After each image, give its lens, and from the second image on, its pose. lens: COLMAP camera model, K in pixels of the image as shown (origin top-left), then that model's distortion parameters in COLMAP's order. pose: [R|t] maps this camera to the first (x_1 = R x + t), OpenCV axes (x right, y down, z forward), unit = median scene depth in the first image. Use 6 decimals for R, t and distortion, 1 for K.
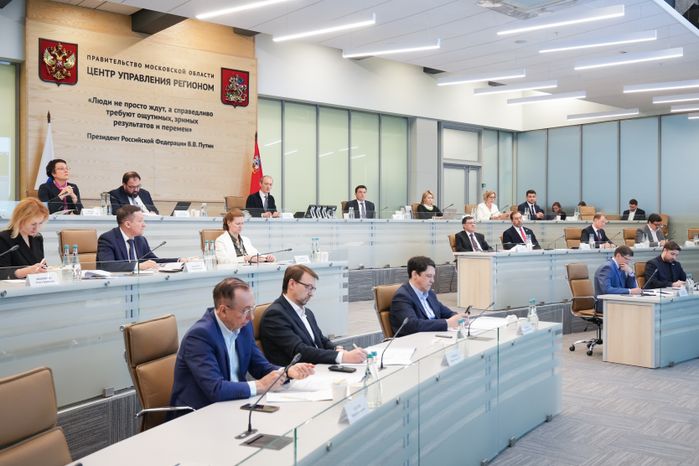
lens RADIAL K [[704.5, 0, 349.5], [0, 704.5, 233.0], [0, 0, 1]] dist [0.007118, -0.006769]
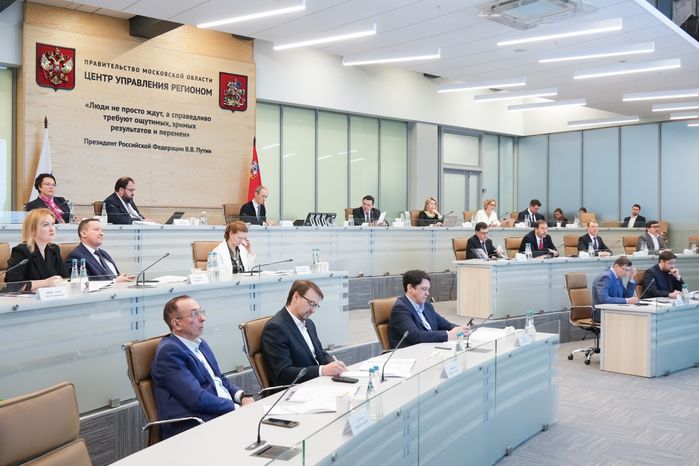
lens RADIAL K [[725.6, 0, 358.6], [0, 725.6, 233.8], [0, 0, 1]] dist [-0.015051, 0.007622]
pose [[0.999867, 0.003502, 0.015936, -0.002563], [-0.003477, 0.999993, -0.001583, -0.007344], [-0.015941, 0.001528, 0.999872, -0.021507]]
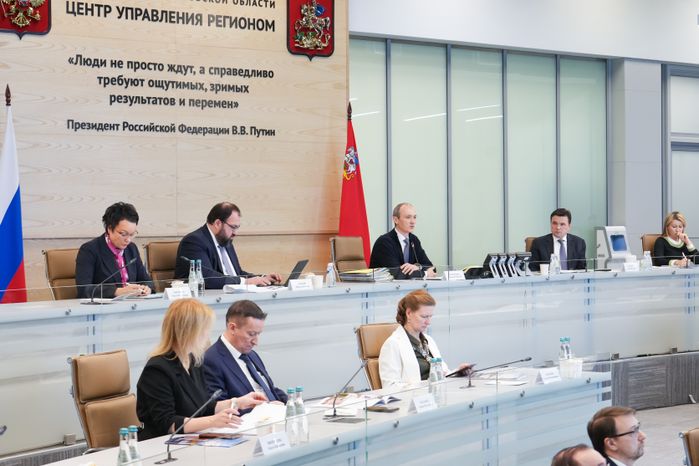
lens RADIAL K [[1443.4, 0, 349.5], [0, 1443.4, 233.0], [0, 0, 1]] dist [-0.027689, 0.000537]
pose [[0.999496, -0.008839, -0.030494, -0.112505], [0.008825, 0.999961, -0.000580, -0.048428], [0.030498, 0.000311, 0.999535, -0.130129]]
